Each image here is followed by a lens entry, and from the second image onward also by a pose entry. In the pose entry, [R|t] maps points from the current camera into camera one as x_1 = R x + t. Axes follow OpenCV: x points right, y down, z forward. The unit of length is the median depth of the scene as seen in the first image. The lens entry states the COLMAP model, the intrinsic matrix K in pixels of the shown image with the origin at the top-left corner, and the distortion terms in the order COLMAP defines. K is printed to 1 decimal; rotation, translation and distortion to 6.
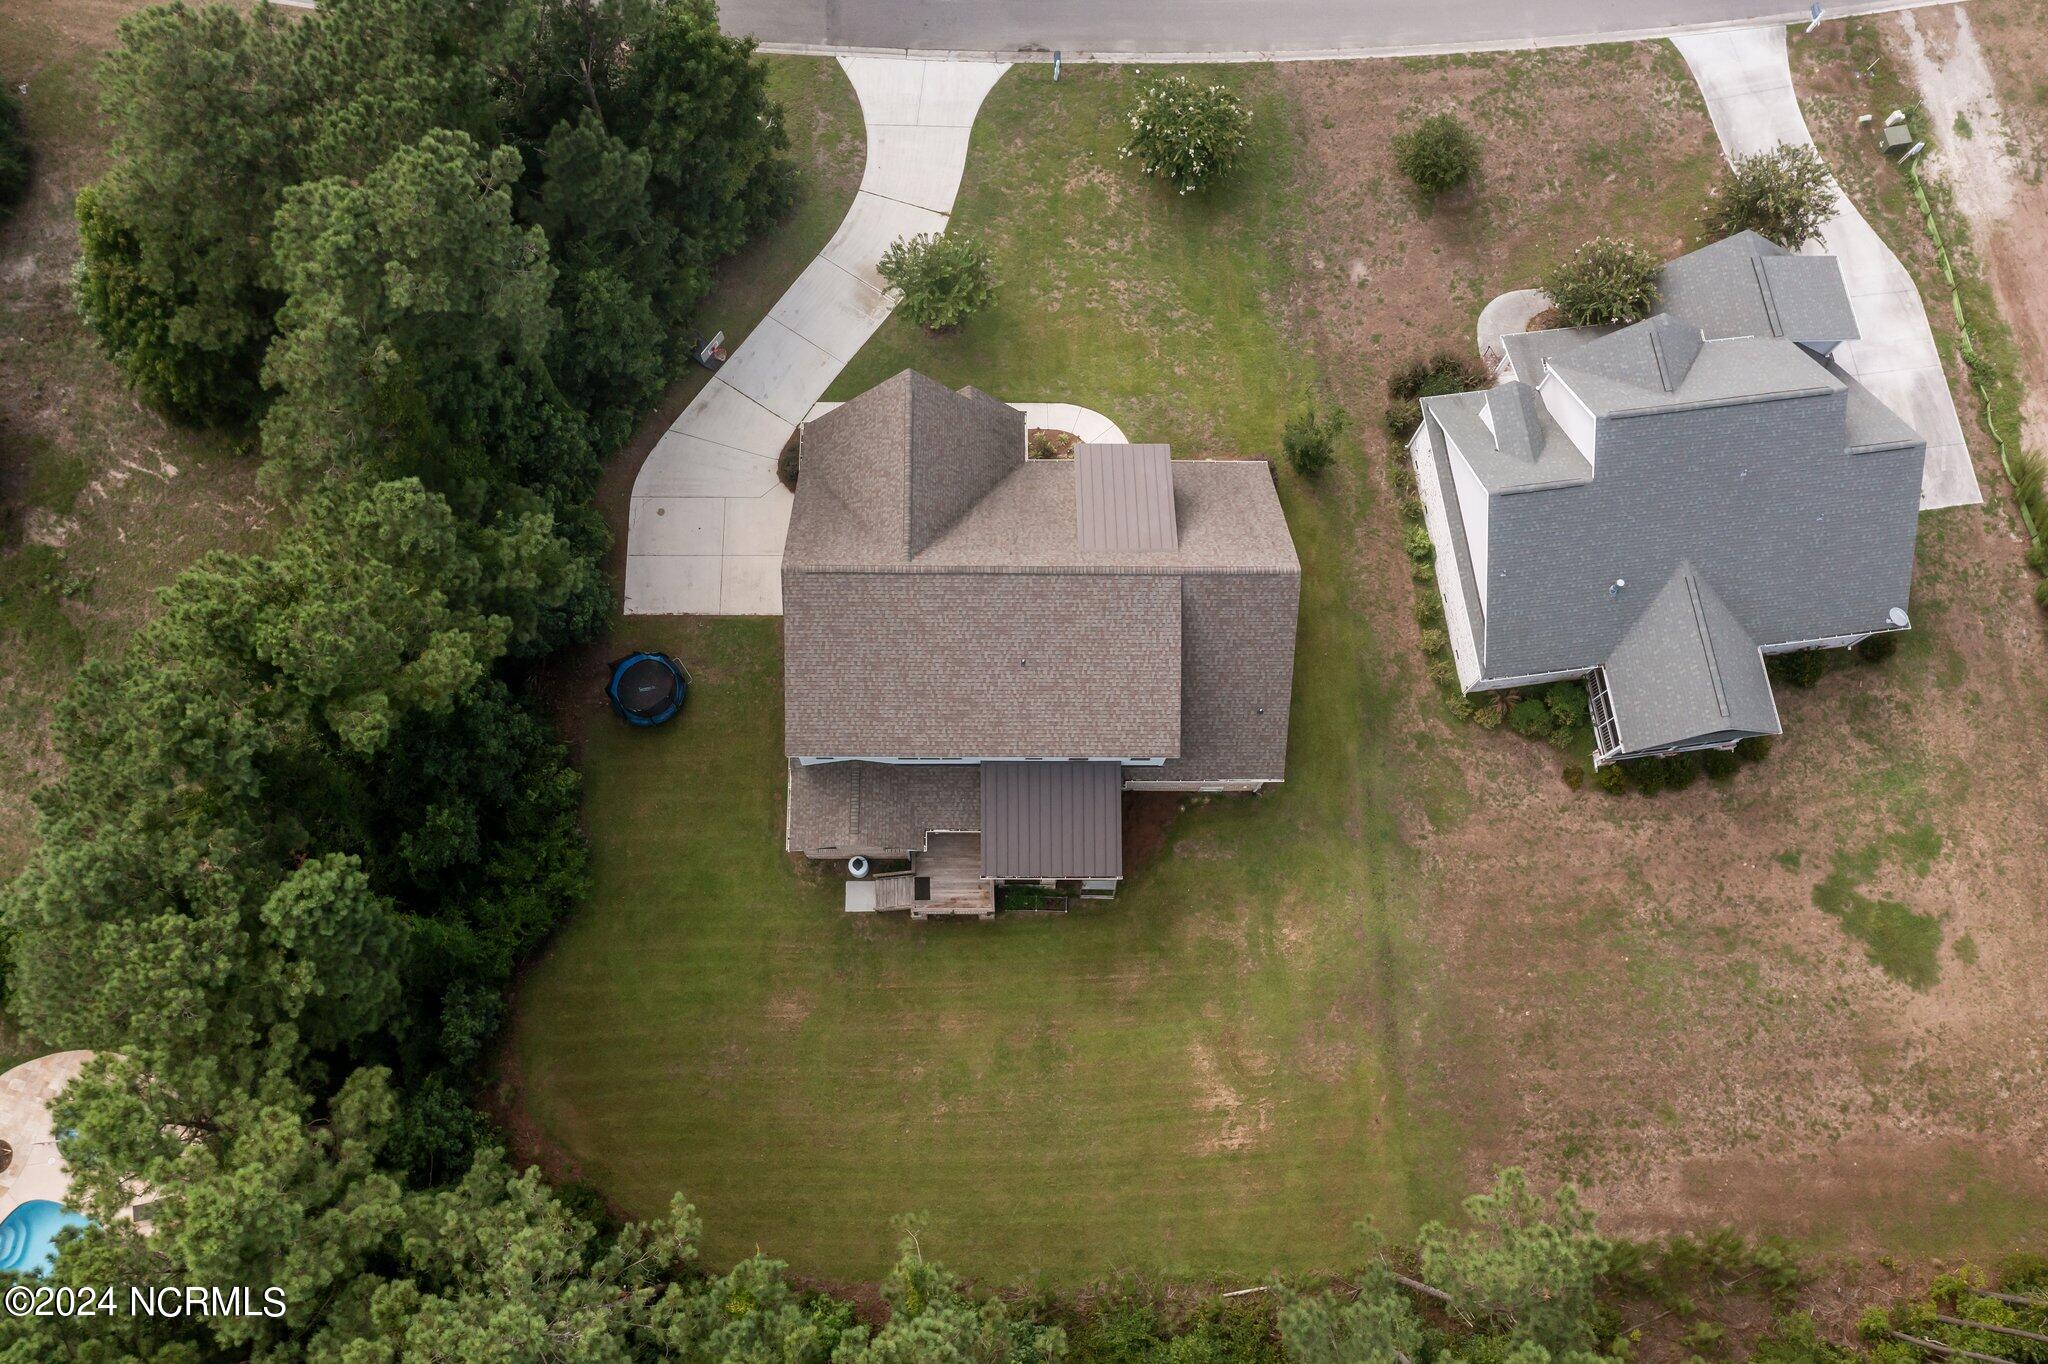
lens RADIAL K [[1607.3, 0, 1040.5], [0, 1607.3, 686.9], [0, 0, 1]] dist [-0.013570, -0.001992]
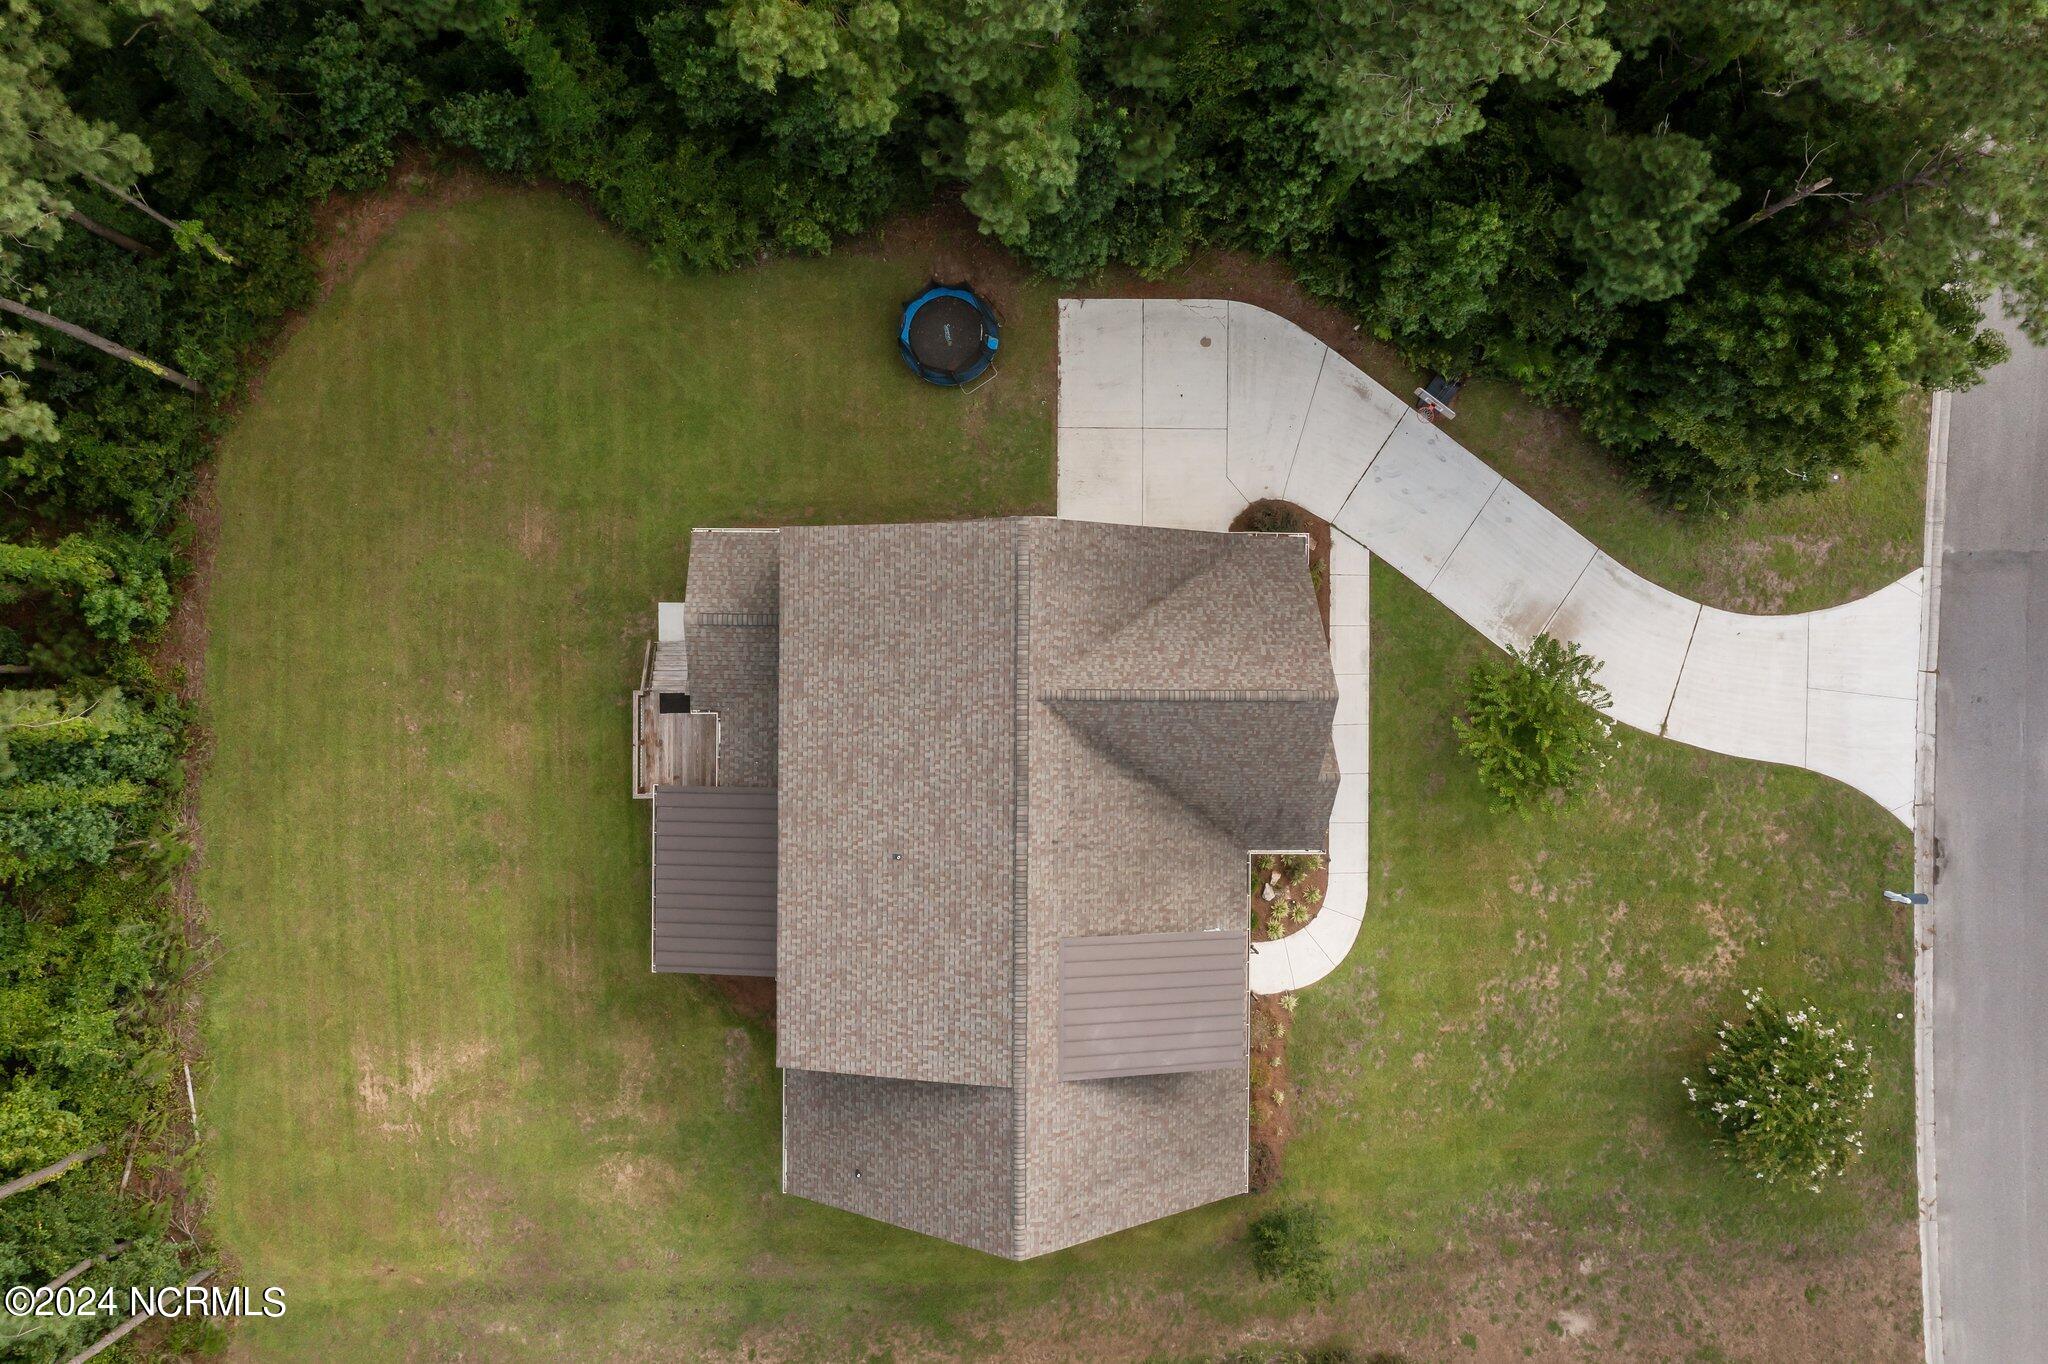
lens RADIAL K [[1607.3, 0, 1013.6], [0, 1607.3, 688.4], [0, 0, 1]] dist [-0.013570, -0.001992]
pose [[-0.013708, 0.999502, -0.028415, -0.056620], [-0.966602, -0.005972, 0.256212, -0.212500], [0.255914, 0.030978, 0.966203, 0.276445]]
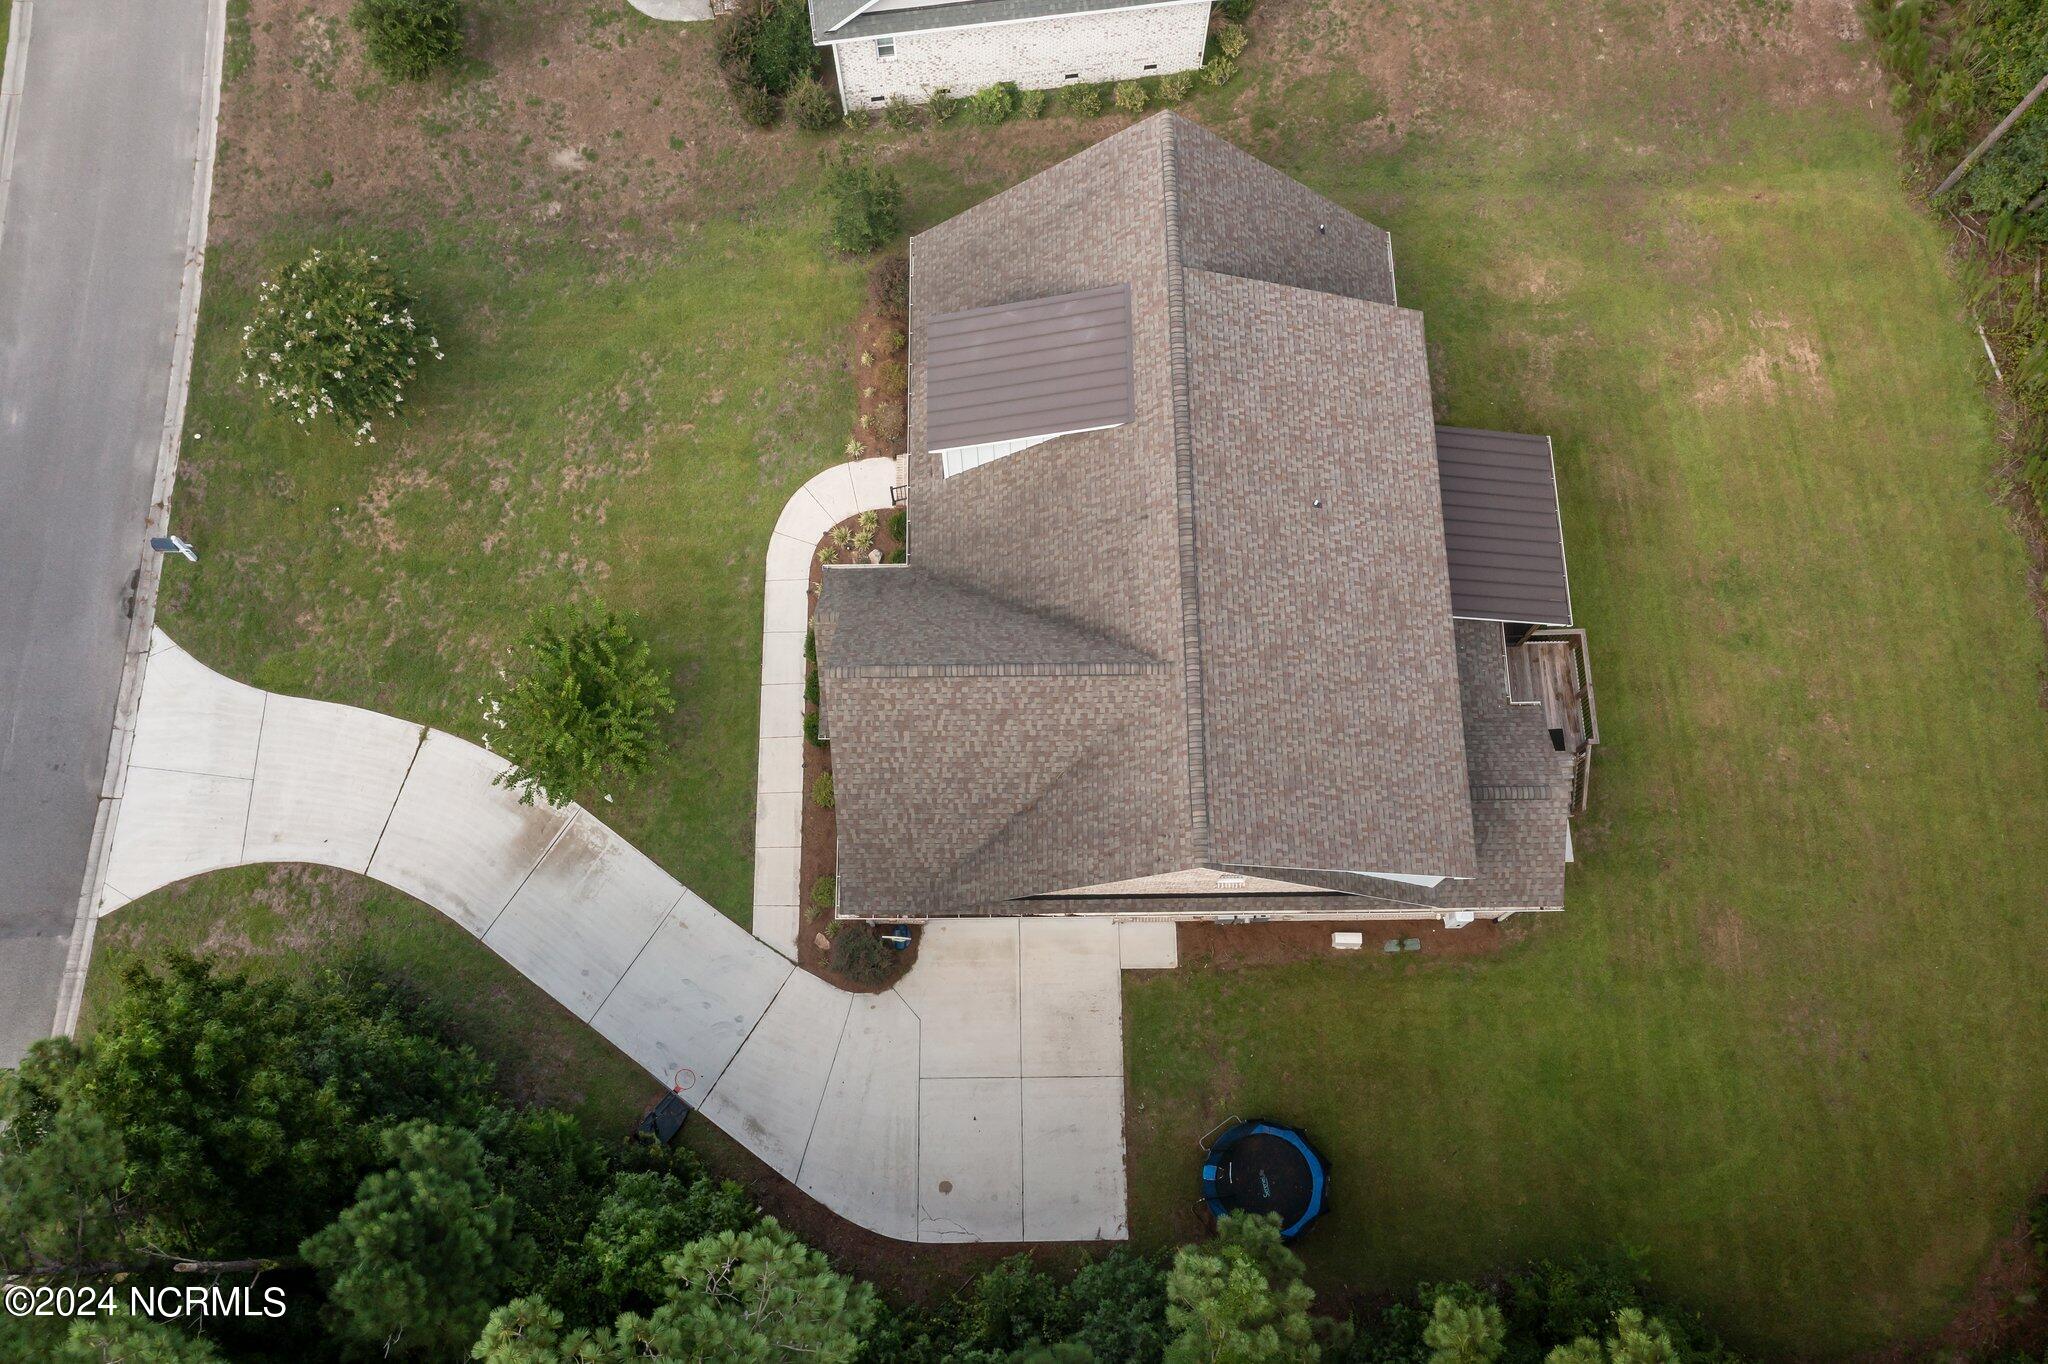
lens RADIAL K [[1607.3, 0, 1027.0], [0, 1607.3, 669.3], [0, 0, 1]] dist [-0.013570, -0.001992]
pose [[-0.003351, -0.961558, 0.274580, -0.214961], [0.962065, 0.071806, 0.263200, -0.250124], [-0.272799, 0.265046, 0.924841, 0.390914]]
